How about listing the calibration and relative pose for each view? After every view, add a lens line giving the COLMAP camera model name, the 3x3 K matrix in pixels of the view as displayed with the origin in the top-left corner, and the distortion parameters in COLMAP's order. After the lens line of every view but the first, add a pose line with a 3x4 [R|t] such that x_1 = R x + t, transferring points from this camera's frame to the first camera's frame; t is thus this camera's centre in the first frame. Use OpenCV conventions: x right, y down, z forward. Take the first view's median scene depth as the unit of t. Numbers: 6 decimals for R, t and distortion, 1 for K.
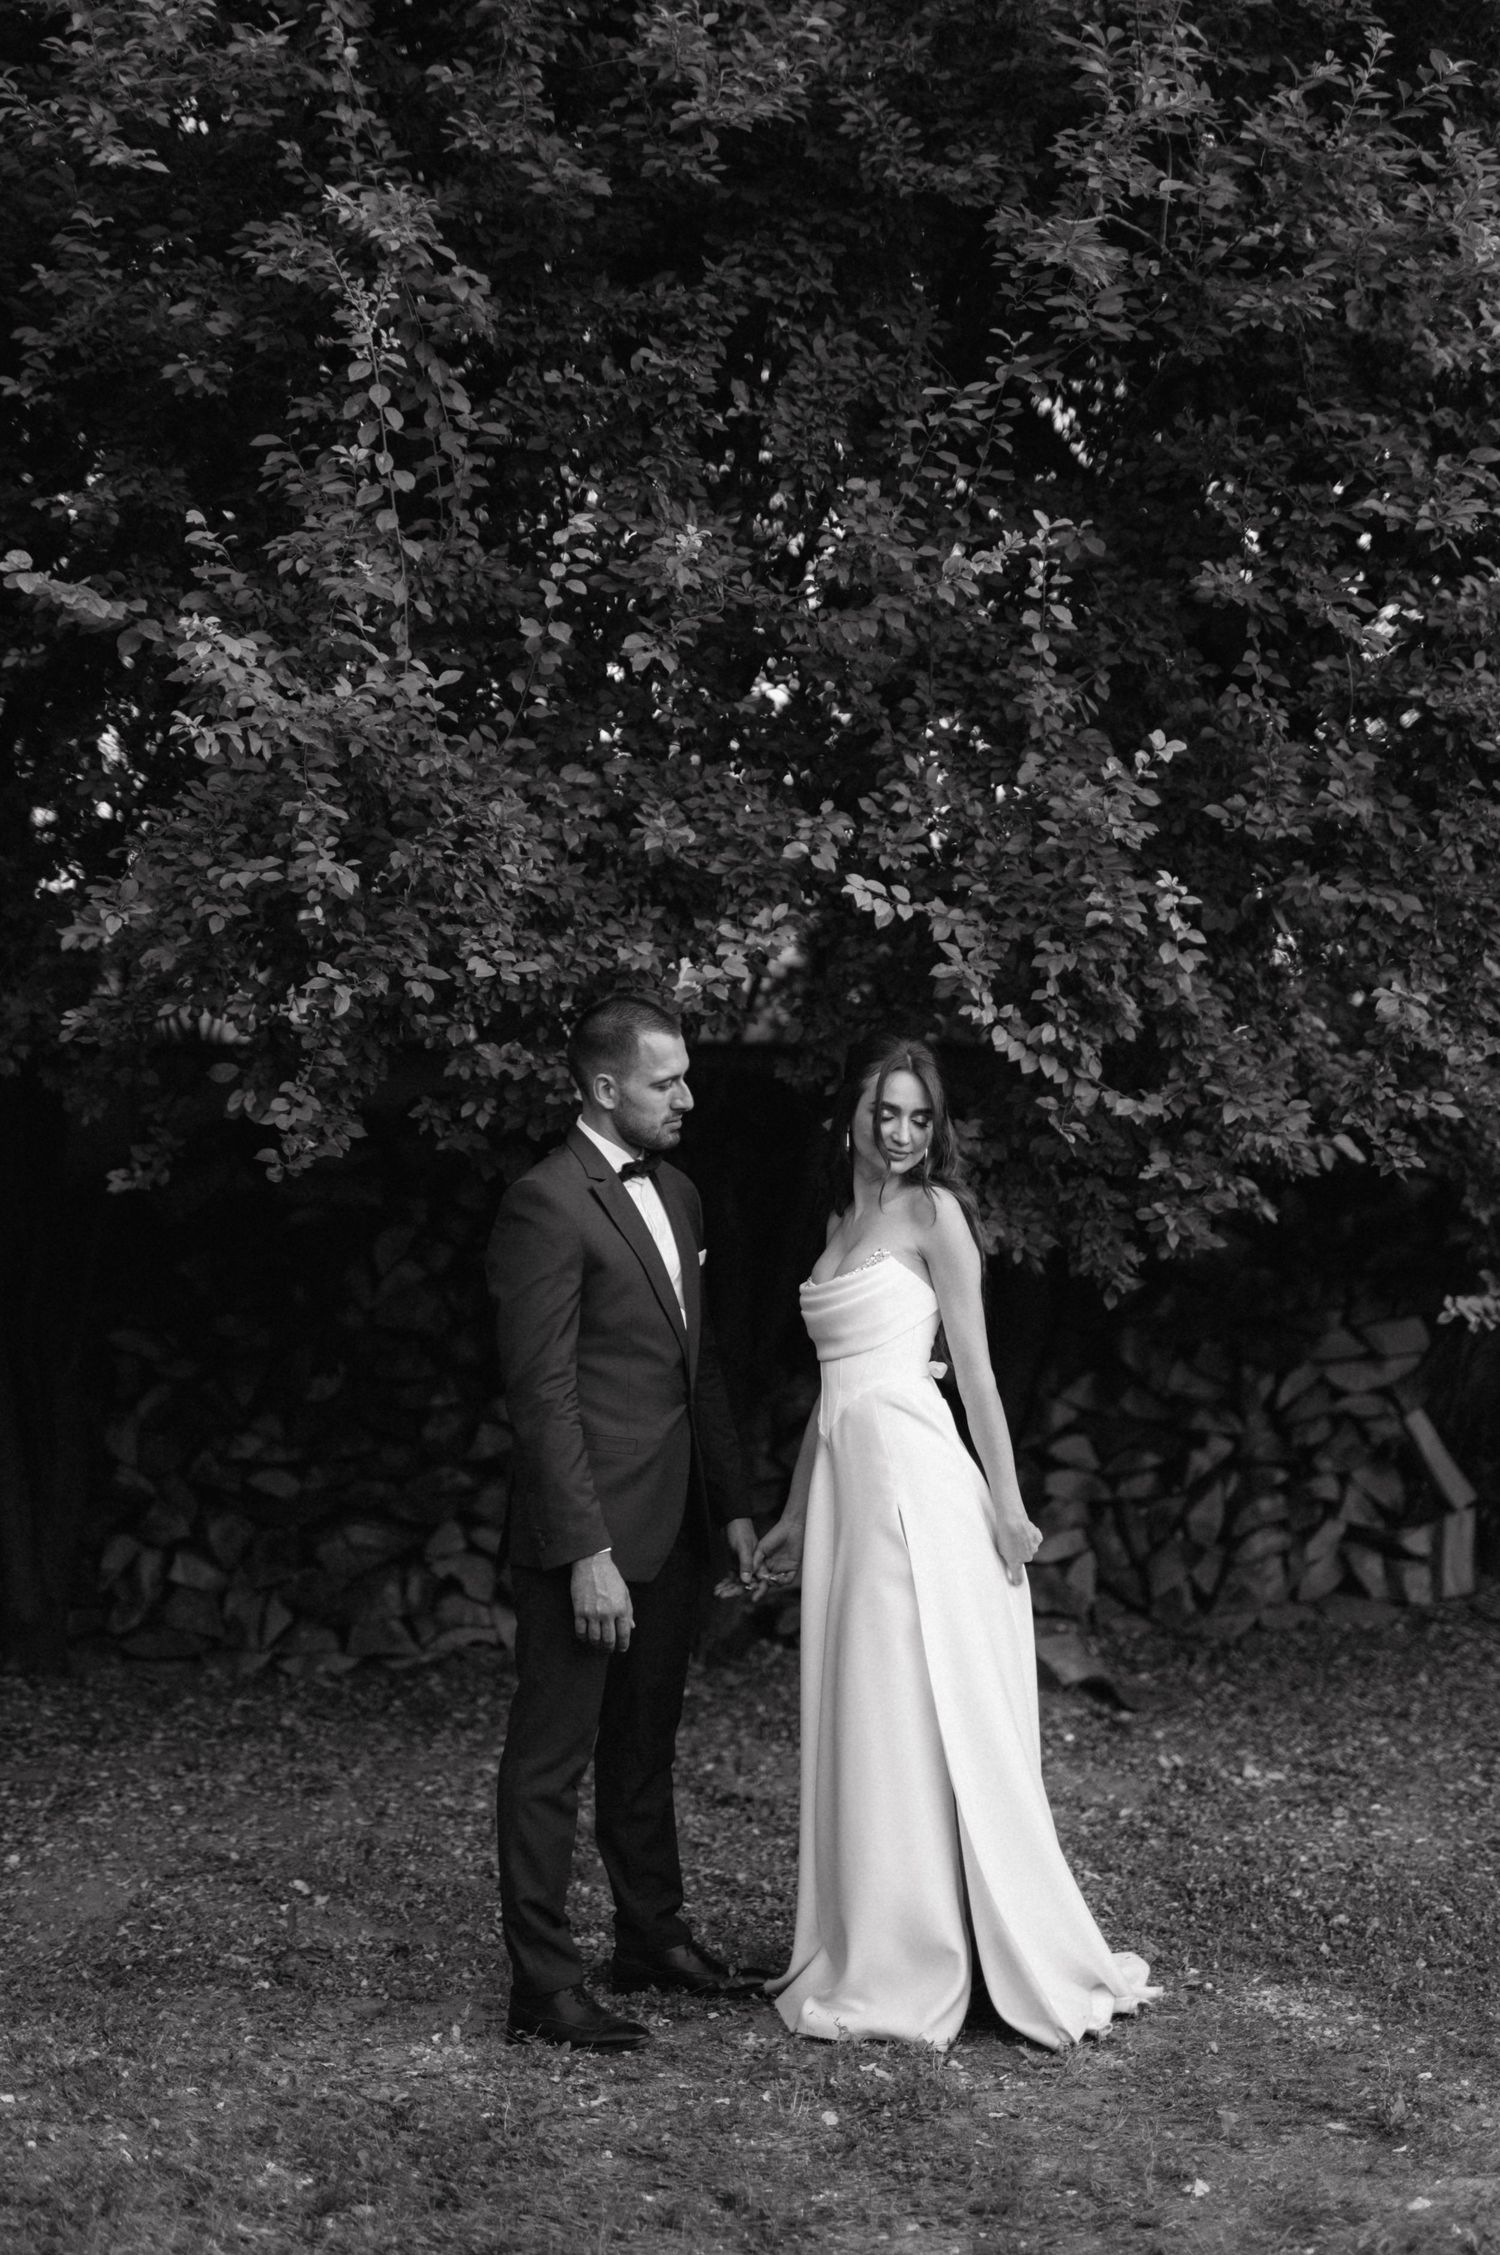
lens RADIAL K [[3161.3, 0, 750.0], [0, 3161.3, 1127.5], [0, 0, 1]] dist [-0.007875, 0.035769]
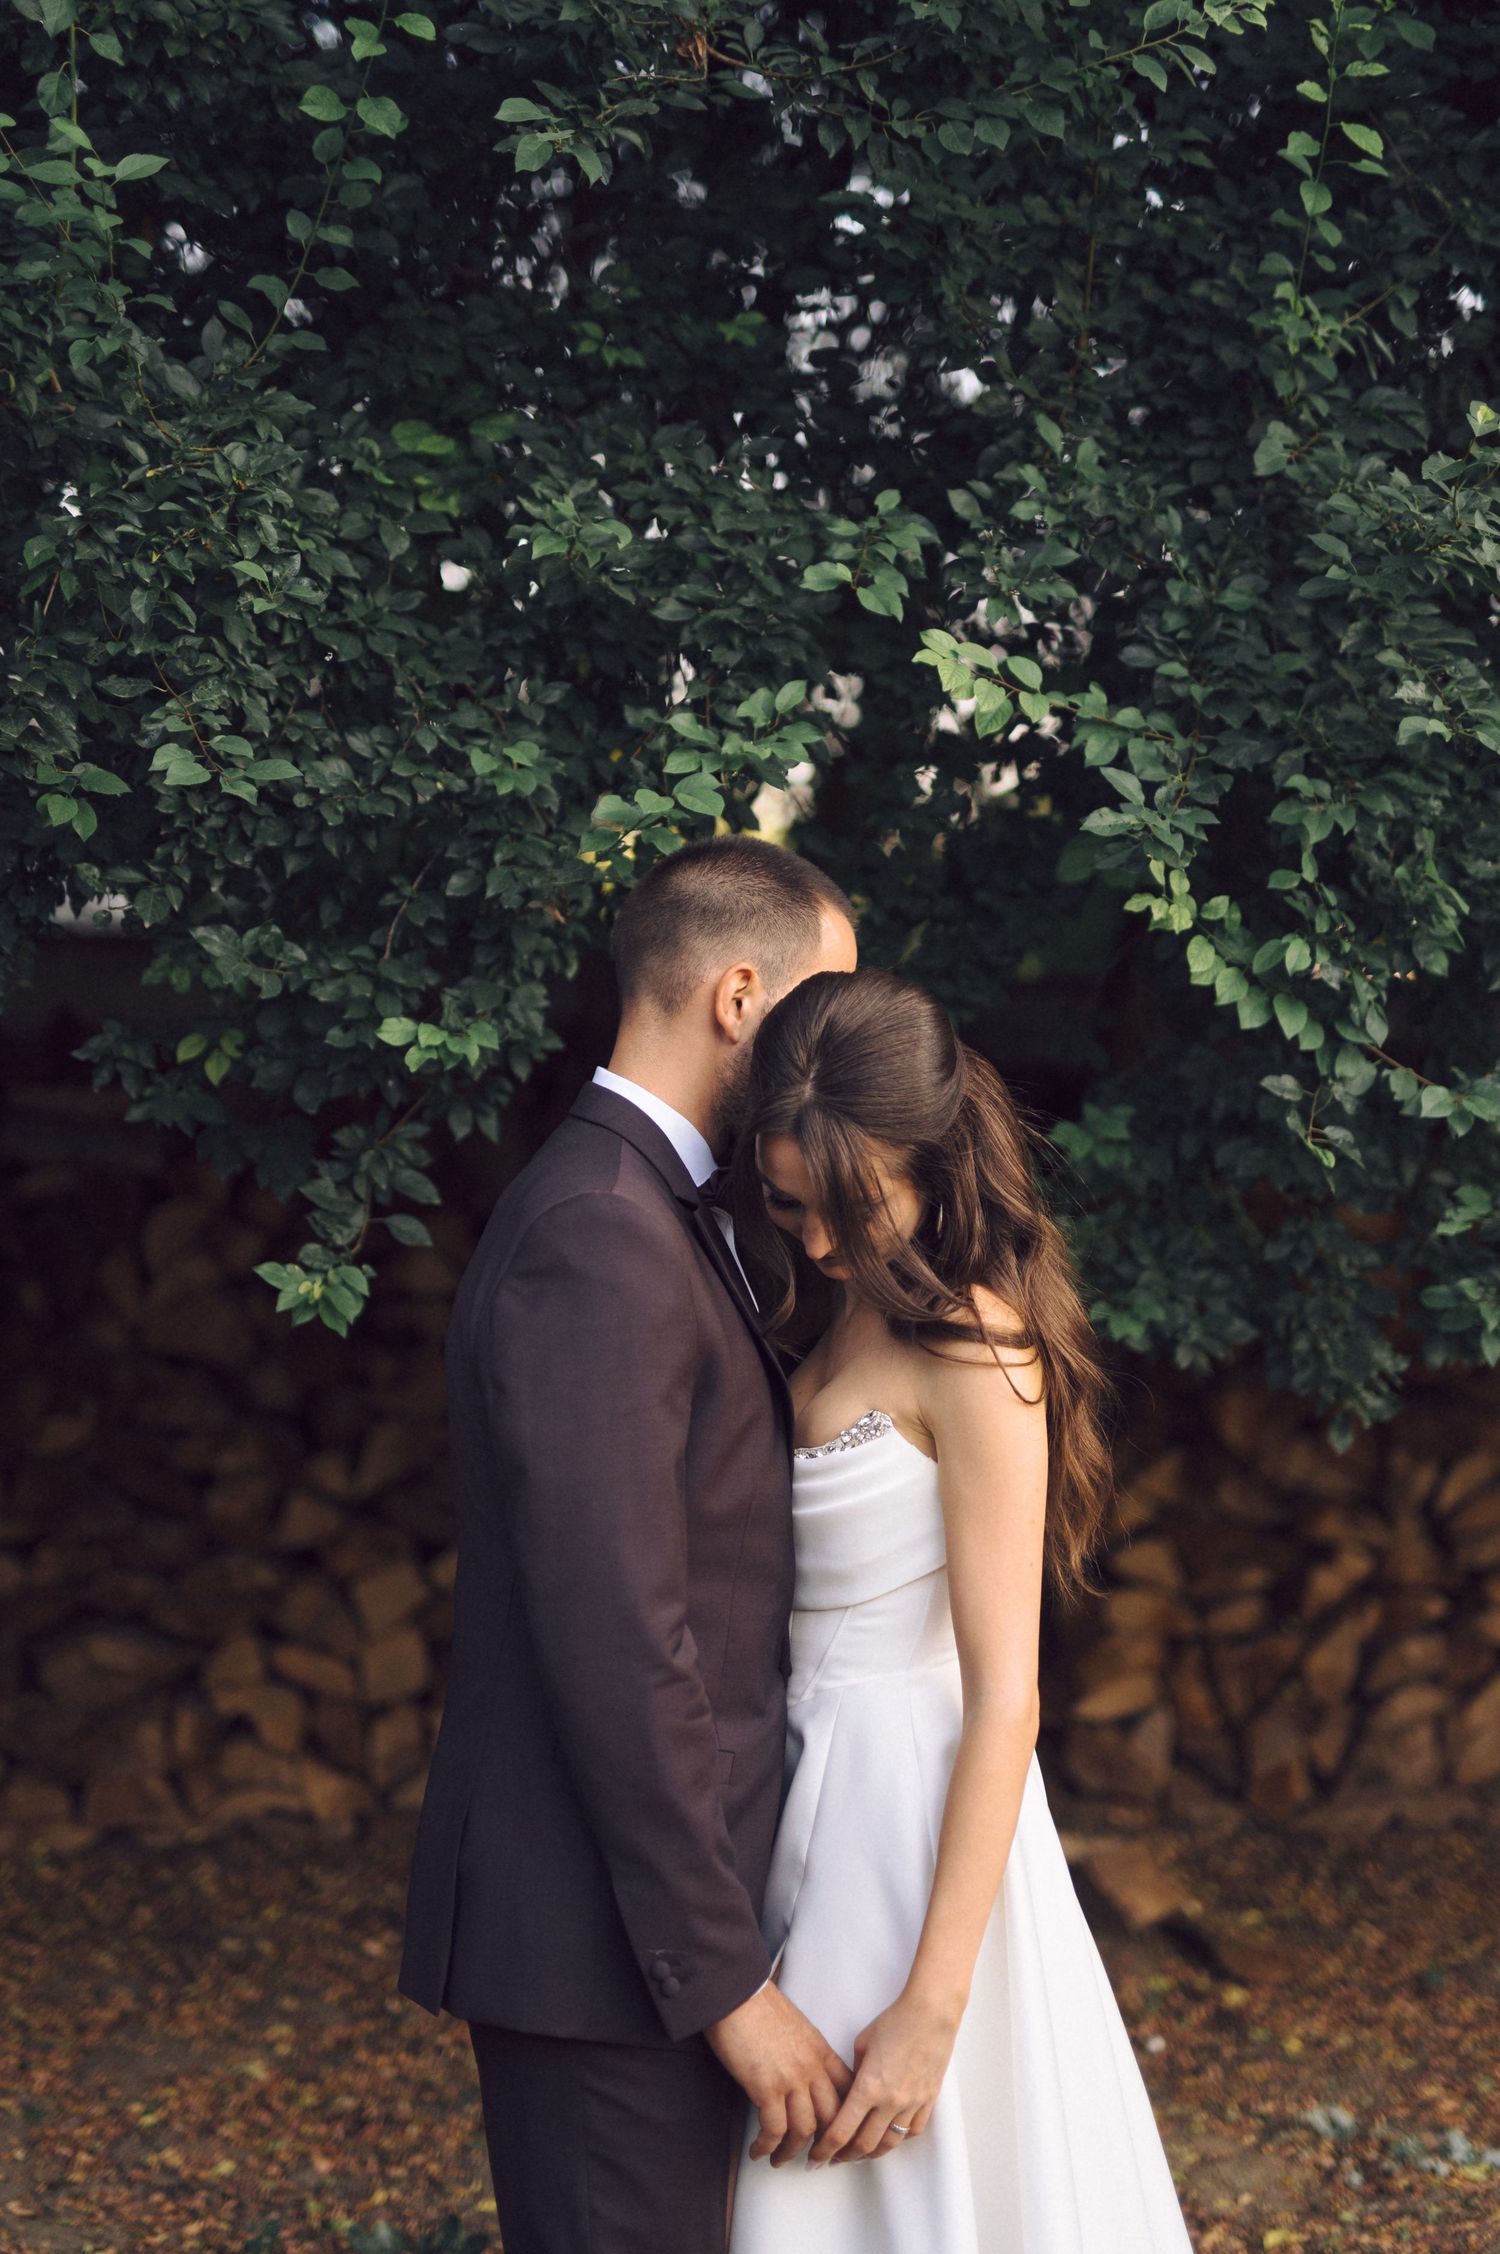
lens RADIAL K [[3129.6, 0, 840.9], [0, 3129.6, 1134.5], [0, 0, 1]] dist [0.051297, 0.001369]
pose [[0.997945, 0.042452, 0.047999, -0.003732], [-0.043647, 0.998755, 0.024134, -0.009198], [-0.046914, -0.026179, 0.998556, 0.479758]]
